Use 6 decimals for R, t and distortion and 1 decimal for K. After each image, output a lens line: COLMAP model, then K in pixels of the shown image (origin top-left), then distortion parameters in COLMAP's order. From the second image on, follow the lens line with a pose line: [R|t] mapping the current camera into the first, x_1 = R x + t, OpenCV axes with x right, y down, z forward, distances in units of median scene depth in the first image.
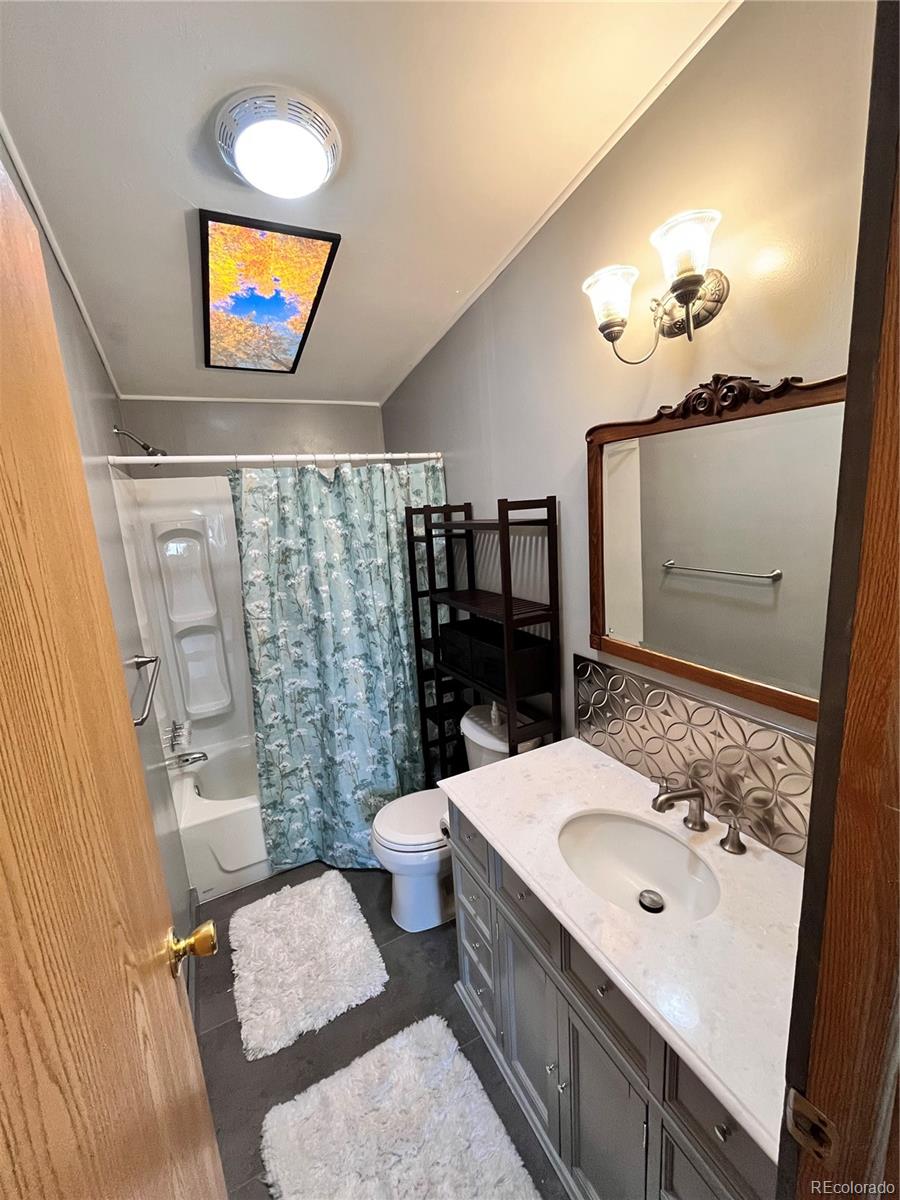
lens RADIAL K [[482.7, 0, 450.0], [0, 482.7, 600.0], [0, 0, 1]] dist [-0.003017, -0.000203]
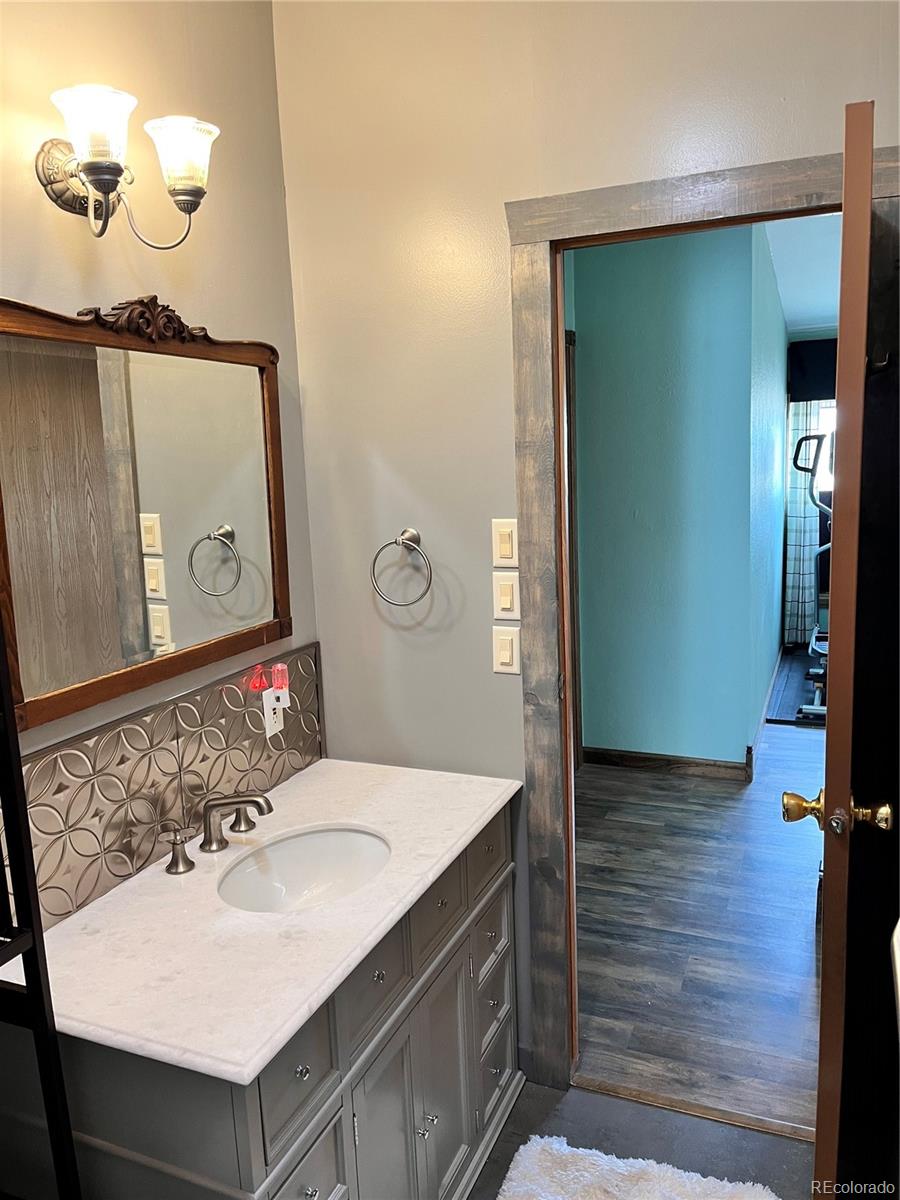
lens RADIAL K [[901.9, 0, 450.0], [0, 901.9, 600.0], [0, 0, 1]] dist [-0.000500, -0.000528]
pose [[-0.652104, -0.041671, 0.756983, -0.925361], [0.226077, 0.942371, 0.246631, -0.215980], [-0.723636, 0.331965, -0.605103, 1.600714]]
